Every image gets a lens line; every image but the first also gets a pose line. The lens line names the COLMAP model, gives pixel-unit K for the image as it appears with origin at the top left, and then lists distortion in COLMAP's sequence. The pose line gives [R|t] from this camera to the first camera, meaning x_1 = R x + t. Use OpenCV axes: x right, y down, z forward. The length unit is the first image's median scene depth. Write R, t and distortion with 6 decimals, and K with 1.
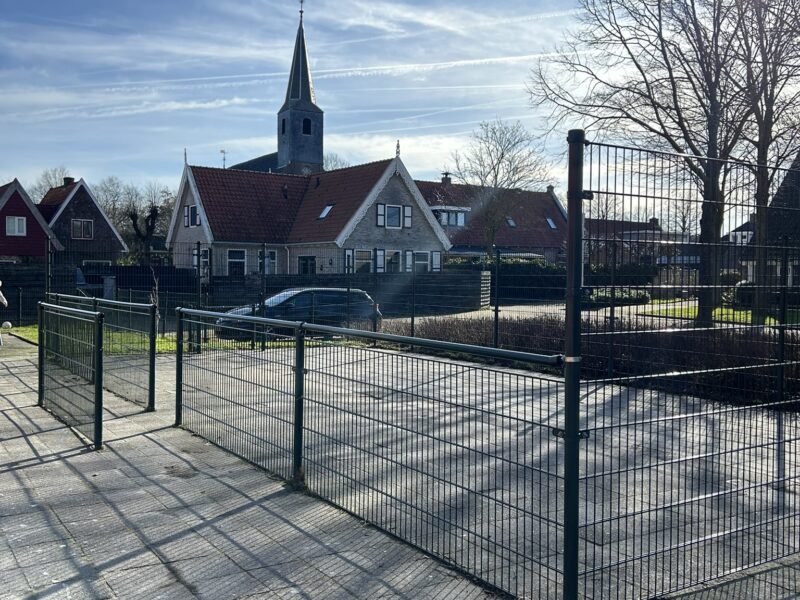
lens RADIAL K [[785.7, 0, 400.0], [0, 785.7, 300.0], [0, 0, 1]] dist [0.006371, 0.012663]
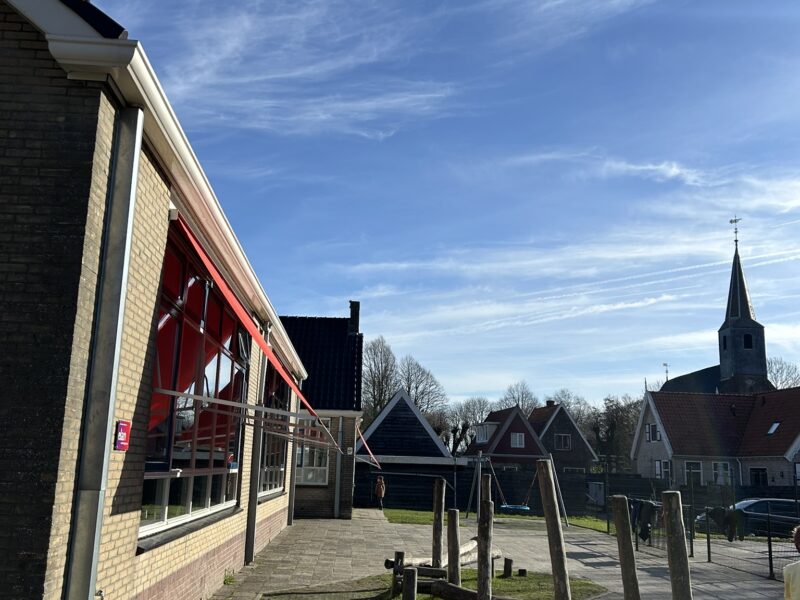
lens RADIAL K [[798.3, 0, 400.0], [0, 798.3, 300.0], [0, 0, 1]] dist [0.013915, 0.025405]
pose [[0.864913, -0.084304, -0.494790, 0.016026], [-0.040790, 0.970727, -0.236698, 0.001885], [0.500261, 0.224905, 0.836156, -0.161241]]
